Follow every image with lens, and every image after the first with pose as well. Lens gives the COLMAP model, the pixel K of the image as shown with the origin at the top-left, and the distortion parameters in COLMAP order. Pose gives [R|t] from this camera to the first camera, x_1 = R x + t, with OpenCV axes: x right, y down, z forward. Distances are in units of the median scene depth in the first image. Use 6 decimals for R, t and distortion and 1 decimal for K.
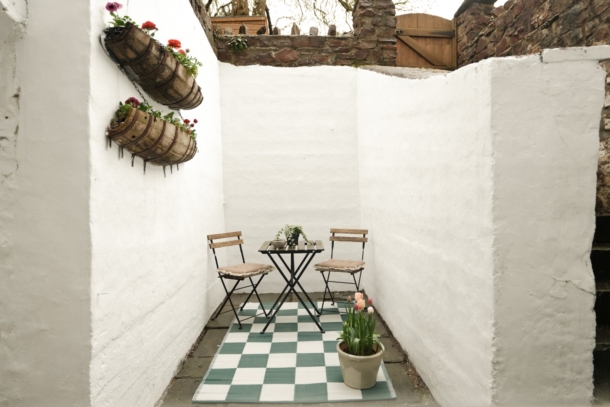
lens RADIAL K [[351.3, 0, 304.4], [0, 351.3, 204.7], [0, 0, 1]] dist [-0.000053, -0.000002]
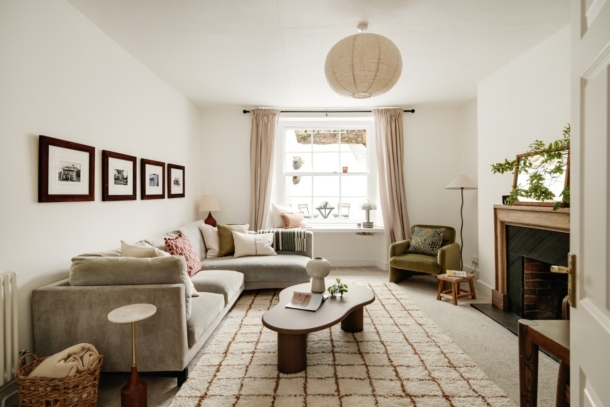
lens RADIAL K [[311.7, 0, 308.2], [0, 311.7, 199.9], [0, 0, 1]] dist [0.003023, -0.000793]
pose [[0.998787, -0.000405, -0.049241, -0.040246], [0.000711, 0.999981, 0.006193, 0.024749], [0.049237, -0.006220, 0.998768, -1.448746]]
